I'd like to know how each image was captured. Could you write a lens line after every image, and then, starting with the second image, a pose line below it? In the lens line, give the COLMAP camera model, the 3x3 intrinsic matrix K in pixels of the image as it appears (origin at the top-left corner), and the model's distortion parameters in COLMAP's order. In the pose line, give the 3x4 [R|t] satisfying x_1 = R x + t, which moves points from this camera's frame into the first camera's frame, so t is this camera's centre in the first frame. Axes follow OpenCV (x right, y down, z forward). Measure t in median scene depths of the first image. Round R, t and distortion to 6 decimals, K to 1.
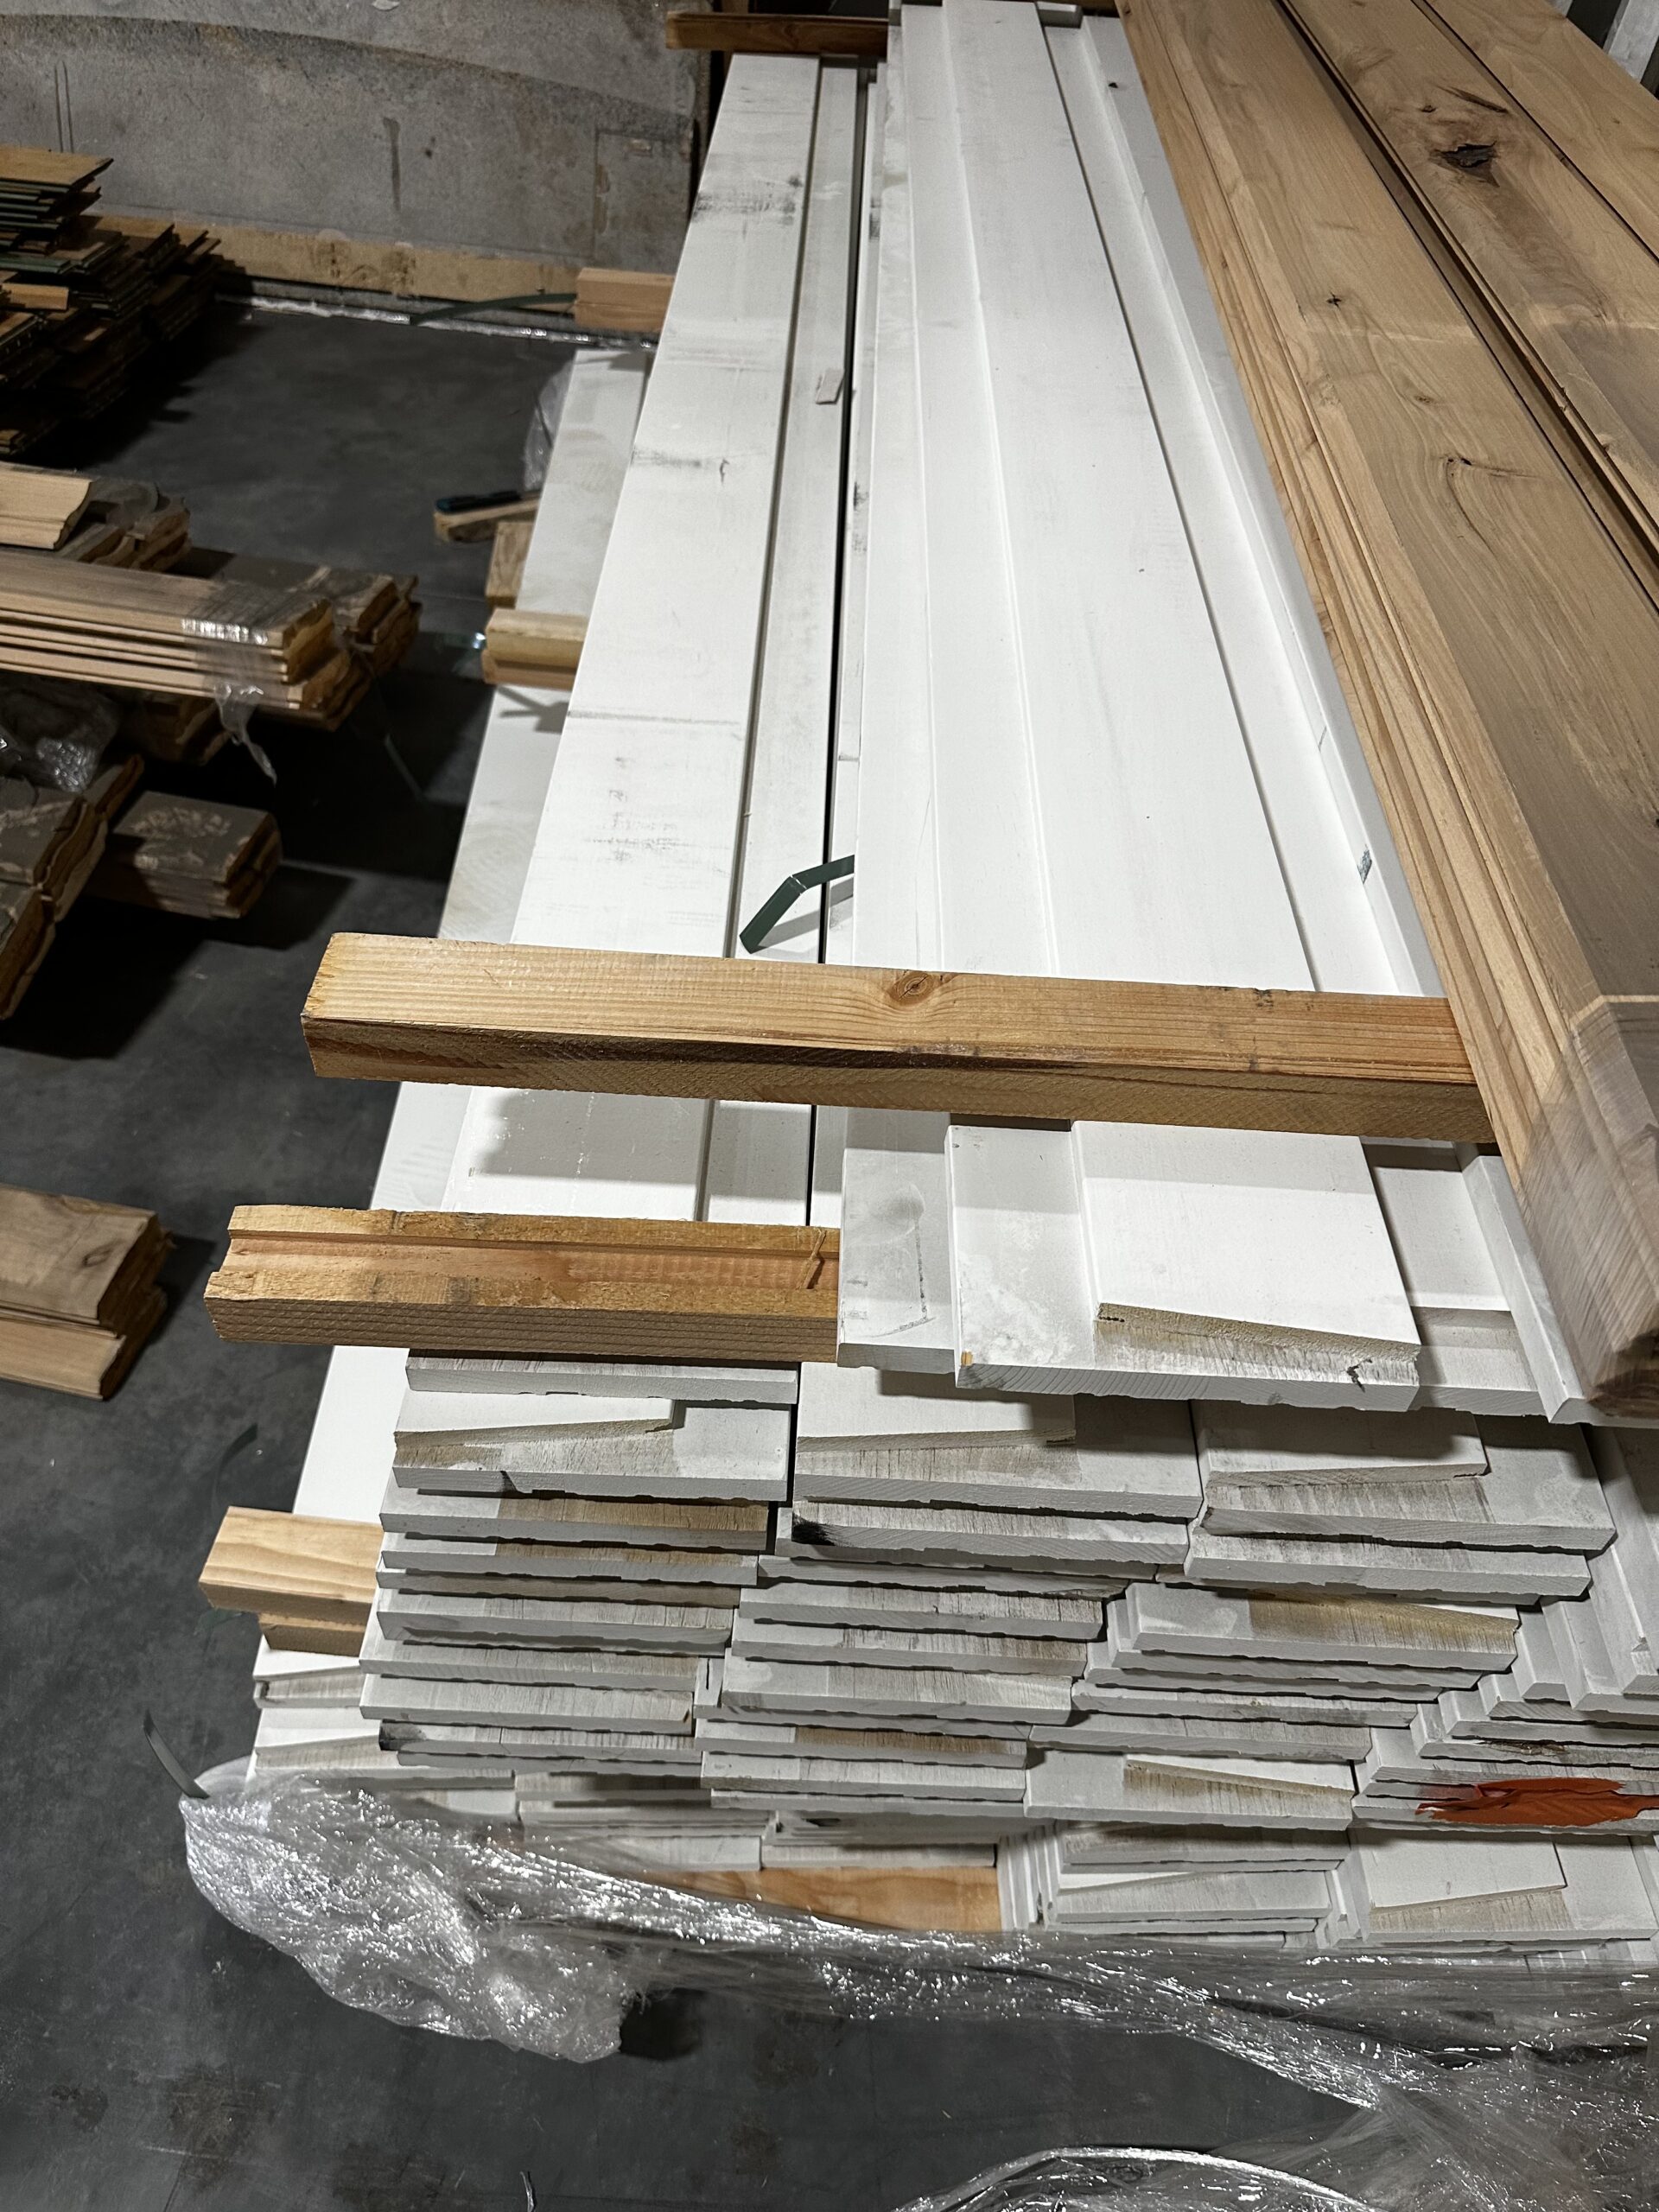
lens RADIAL K [[1545.4, 0, 829.5], [0, 1545.4, 1106.0], [0, 0, 1]] dist [0.023827, -0.001395]
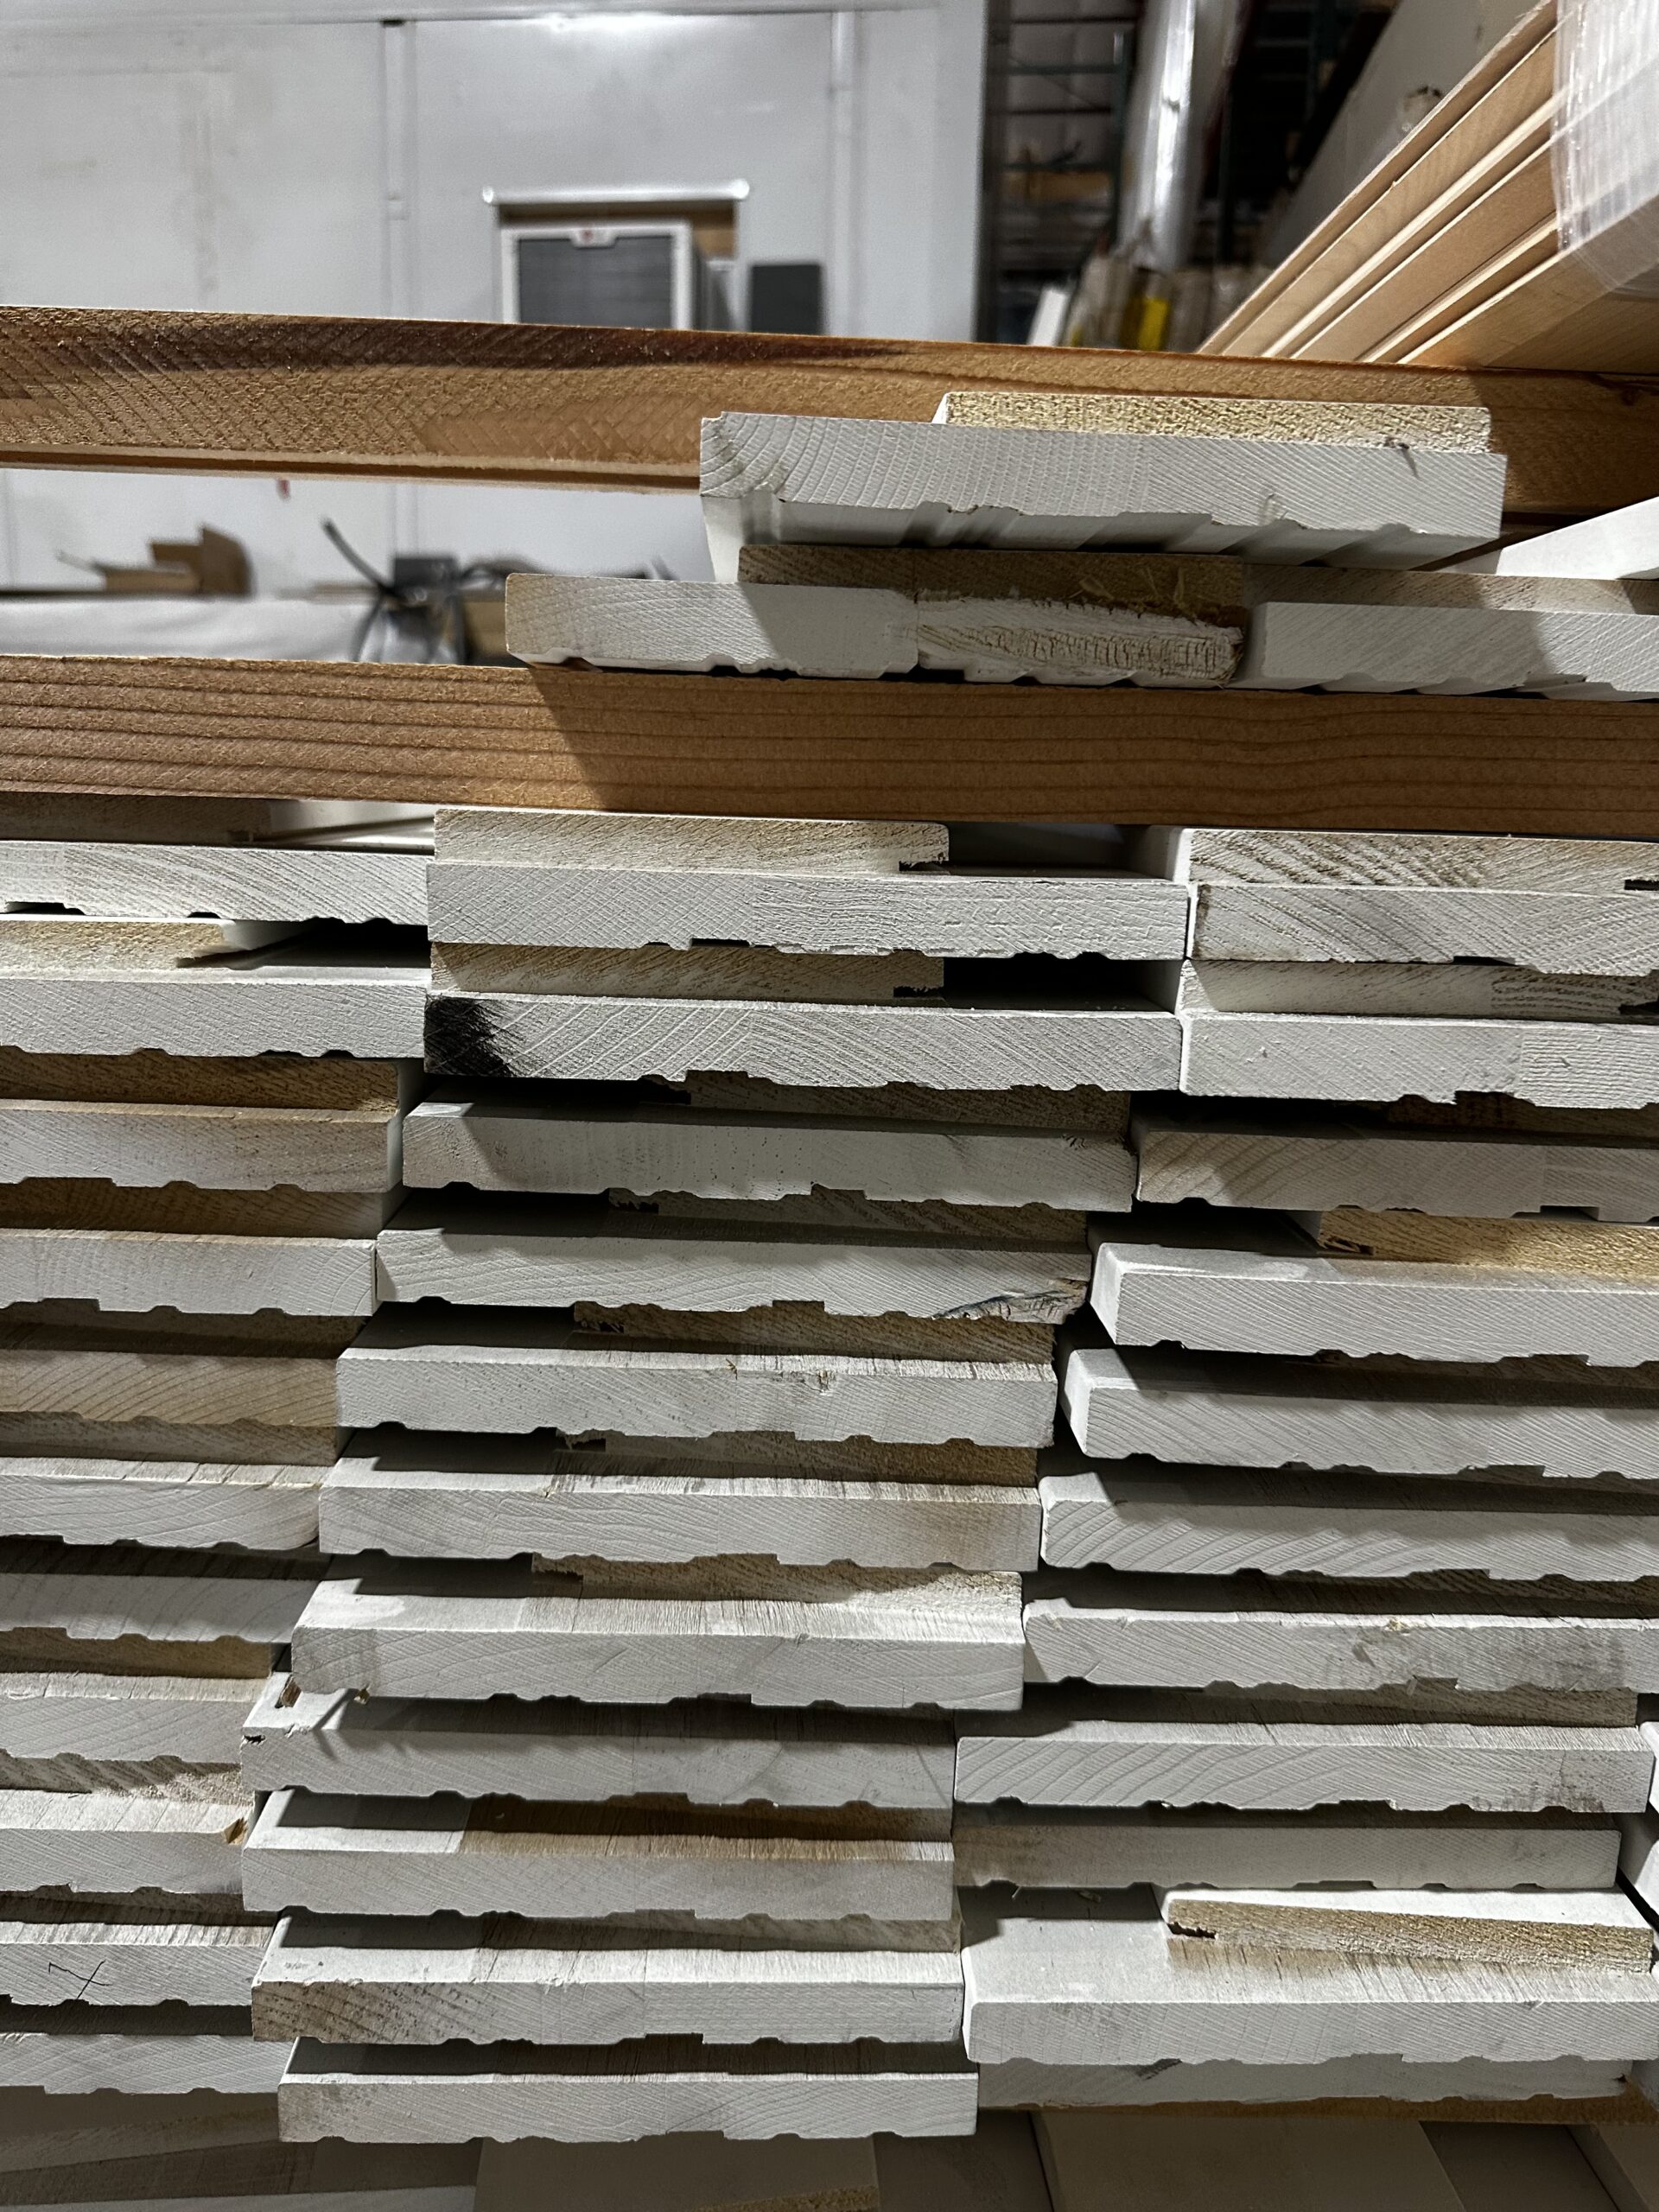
lens RADIAL K [[1545.4, 0, 829.5], [0, 1545.4, 1106.0], [0, 0, 1]] dist [0.023827, -0.001395]
pose [[0.998085, -0.024559, 0.056778, 0.077676], [0.051876, 0.832282, -0.551919, 0.560520], [-0.033700, 0.553808, 0.831962, 0.551466]]
